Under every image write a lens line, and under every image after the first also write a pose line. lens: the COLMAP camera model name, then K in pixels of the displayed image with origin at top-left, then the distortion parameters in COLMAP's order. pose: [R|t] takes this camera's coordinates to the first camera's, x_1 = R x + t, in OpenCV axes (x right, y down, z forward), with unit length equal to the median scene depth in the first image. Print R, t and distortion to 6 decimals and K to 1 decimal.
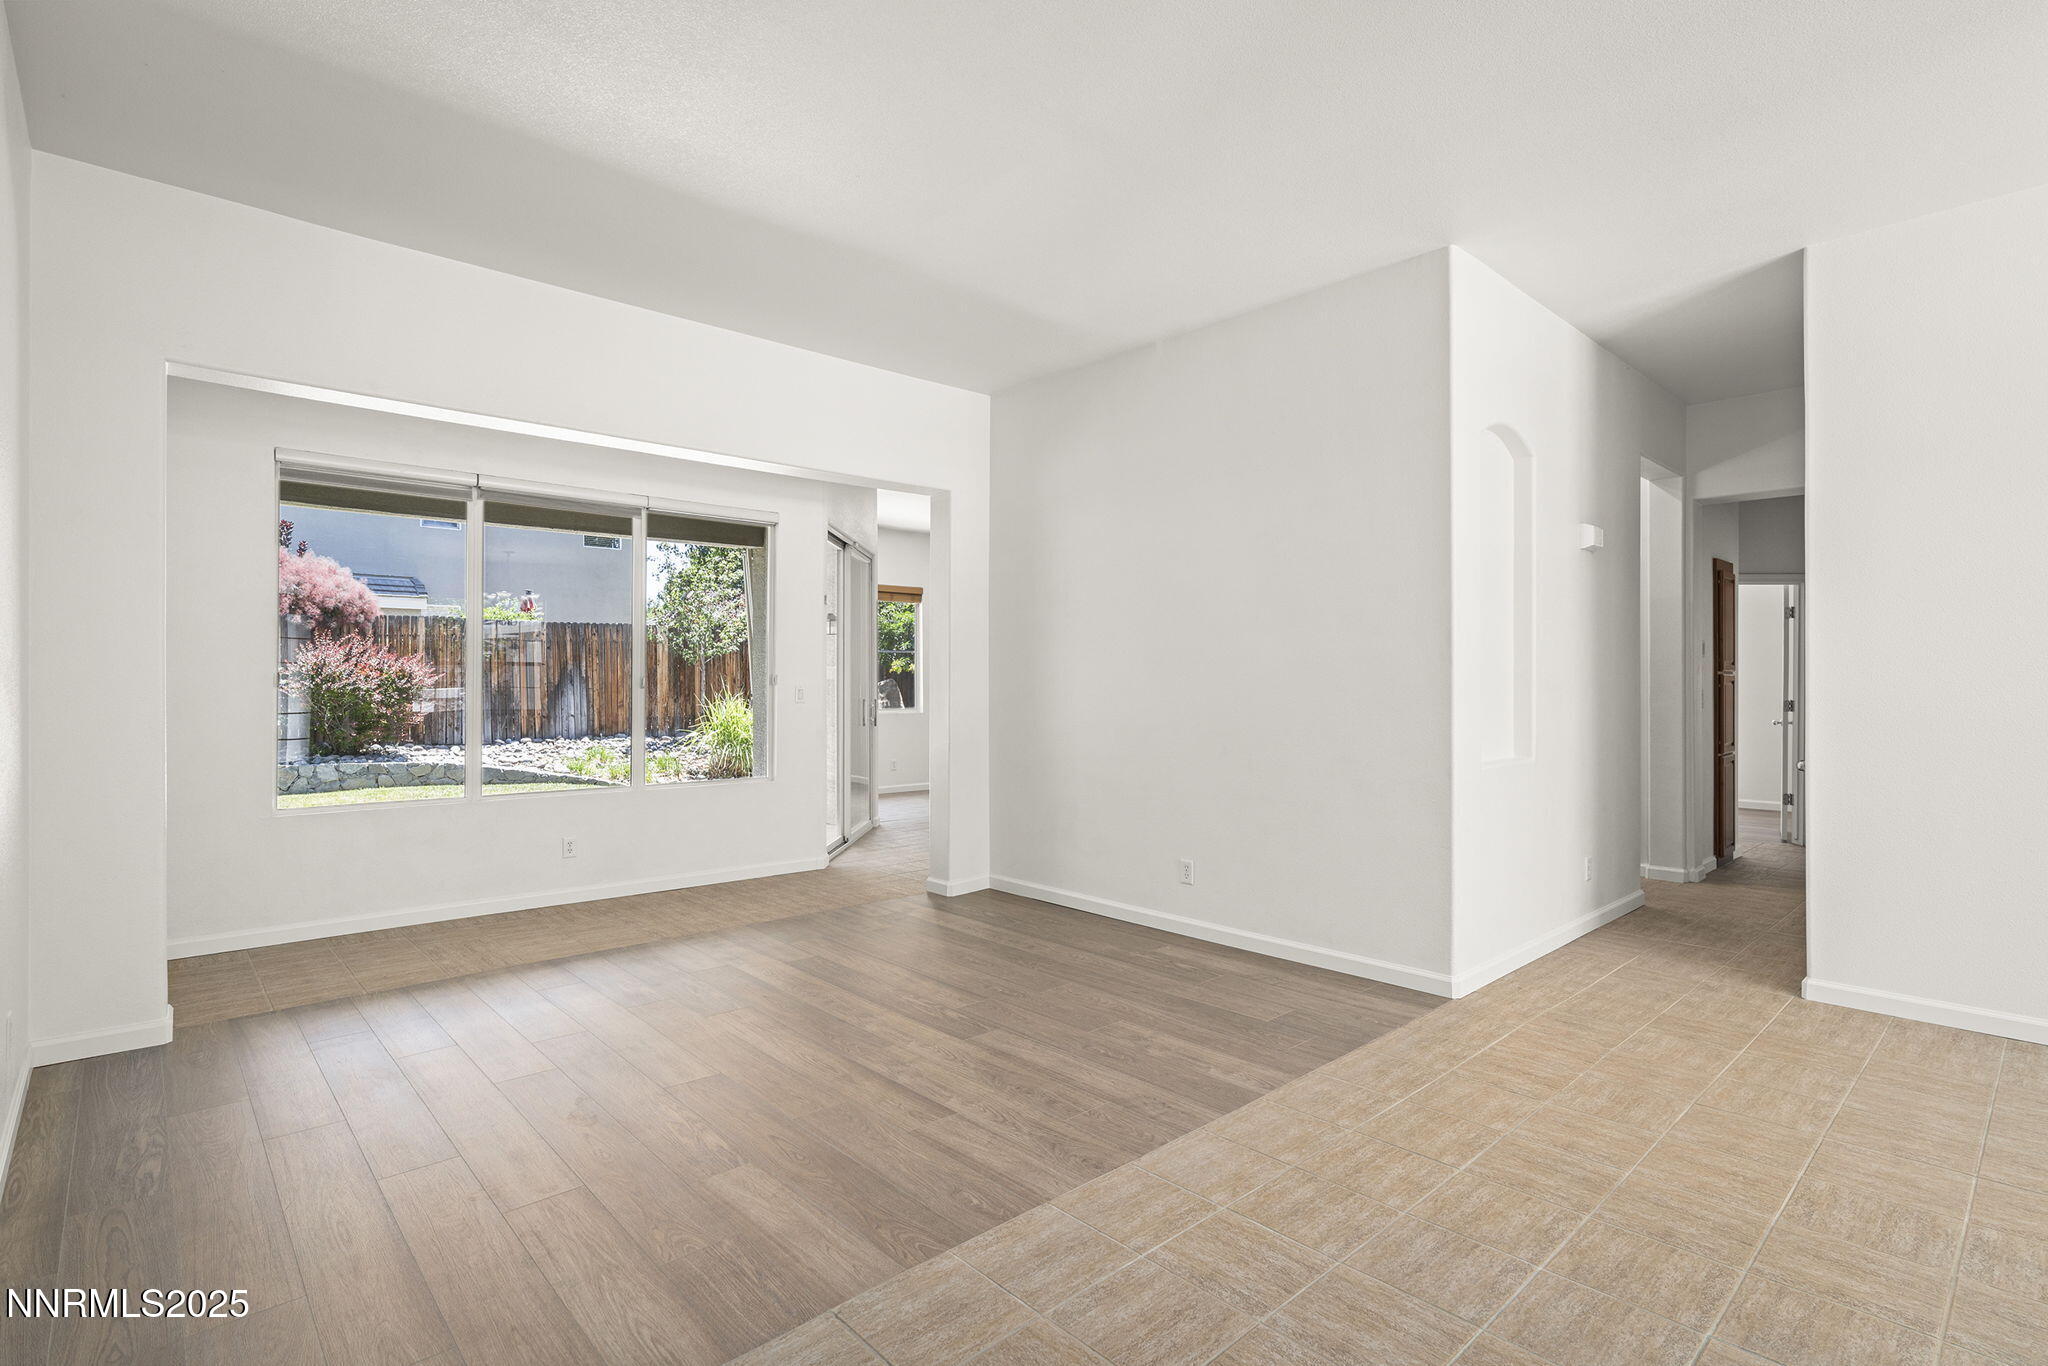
lens RADIAL K [[970.7, 0, 1010.1], [0, 970.7, 682.9], [0, 0, 1]] dist [-0.018118, 0.000123]
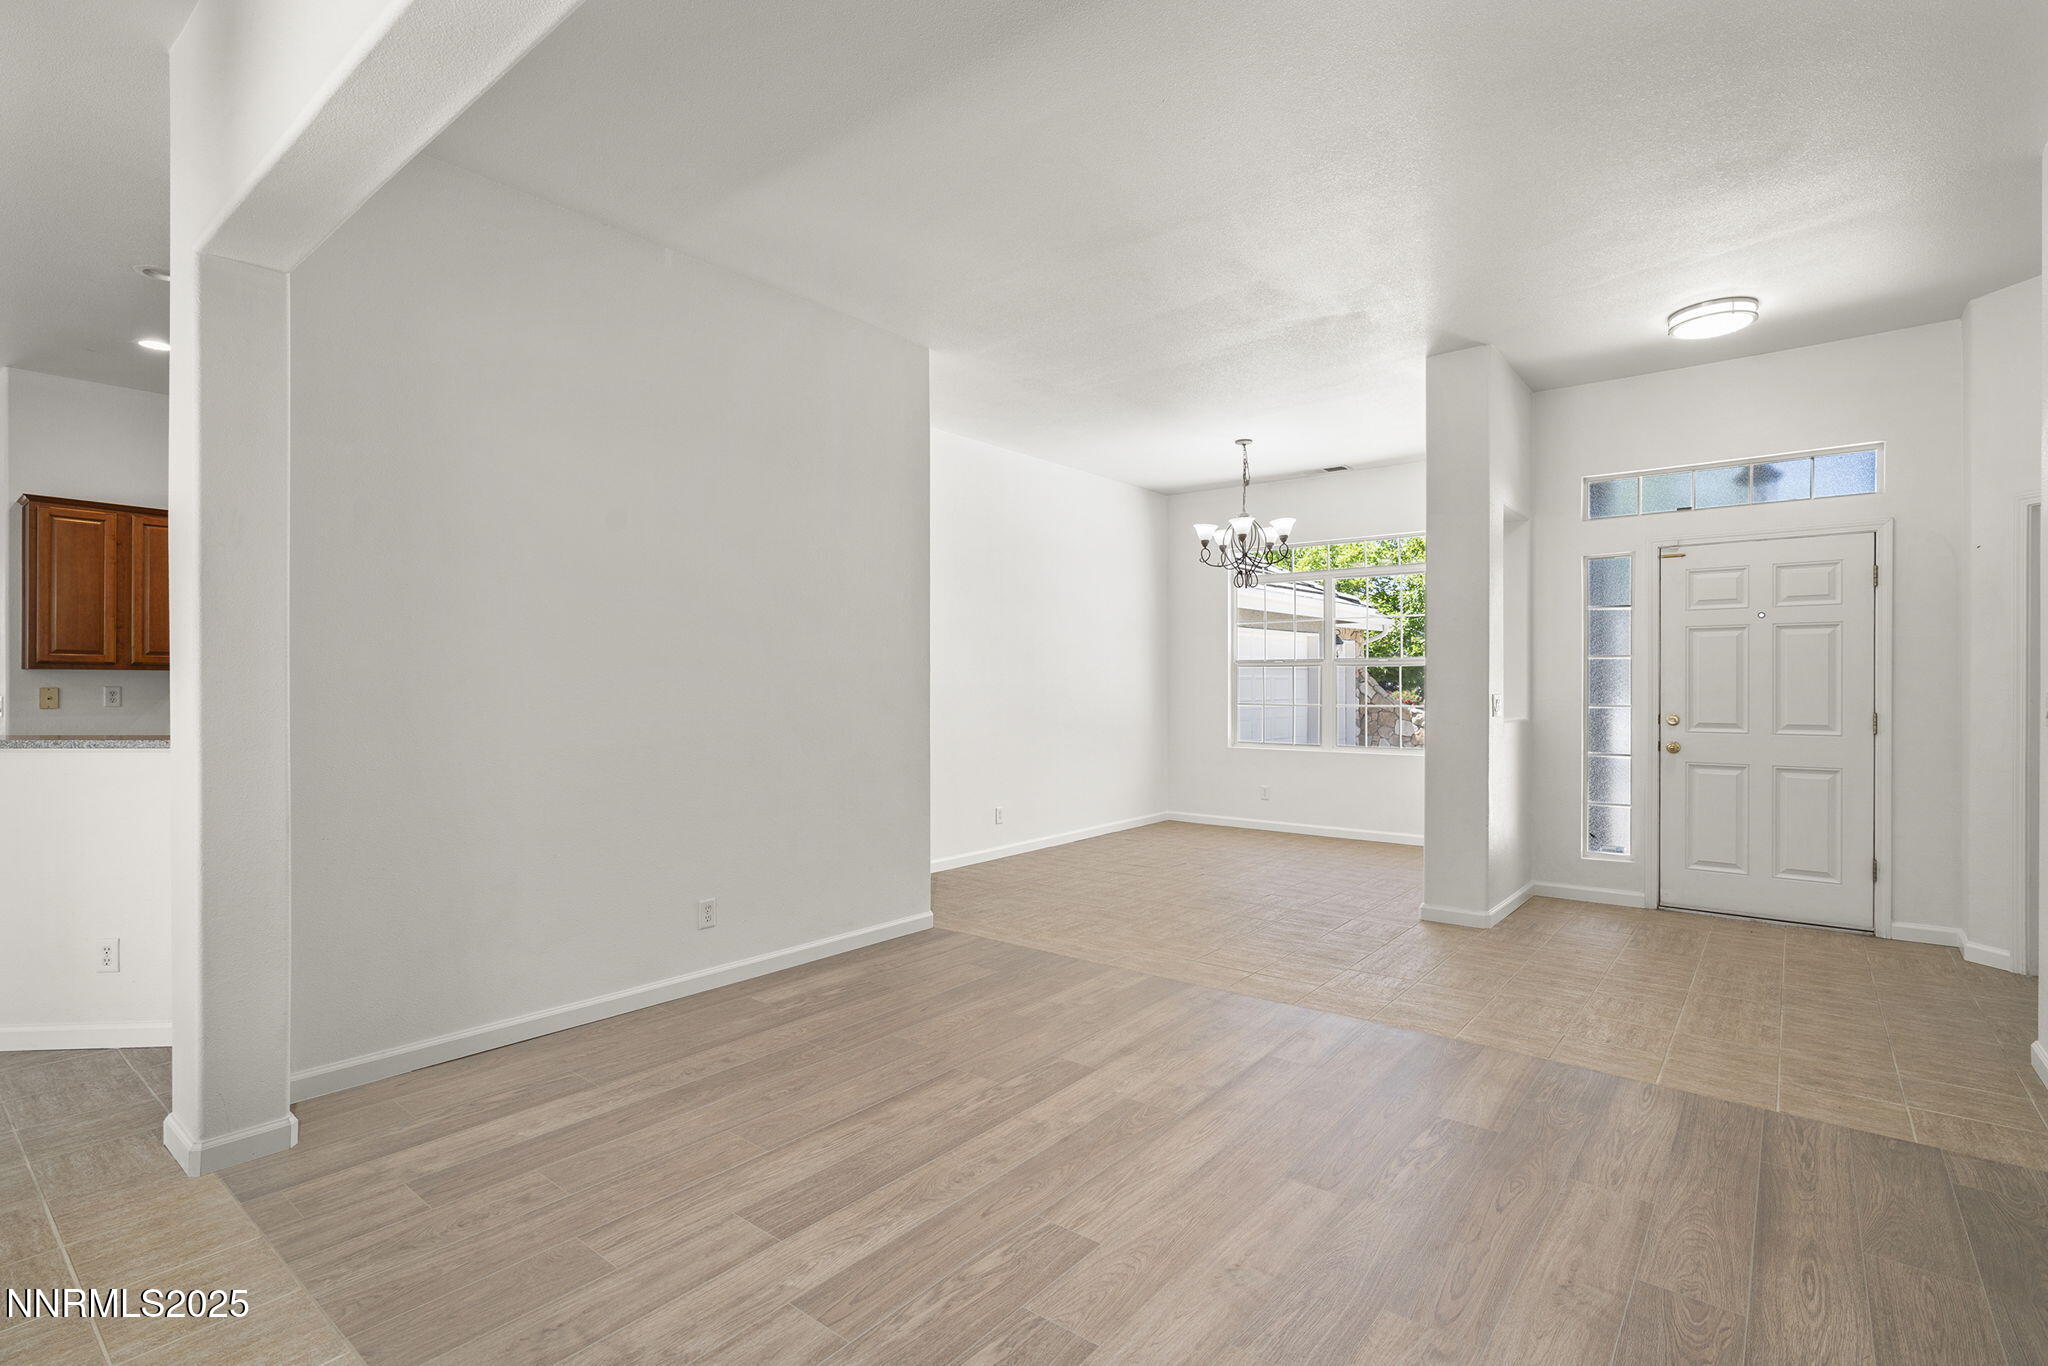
lens RADIAL K [[970.7, 0, 1010.1], [0, 970.7, 682.9], [0, 0, 1]] dist [-0.018118, 0.000123]
pose [[-0.148698, 0.003020, 0.988878, -0.852682], [0.002239, 0.999994, -0.002717, -0.000786], [-0.988880, 0.001810, -0.148704, 1.085382]]
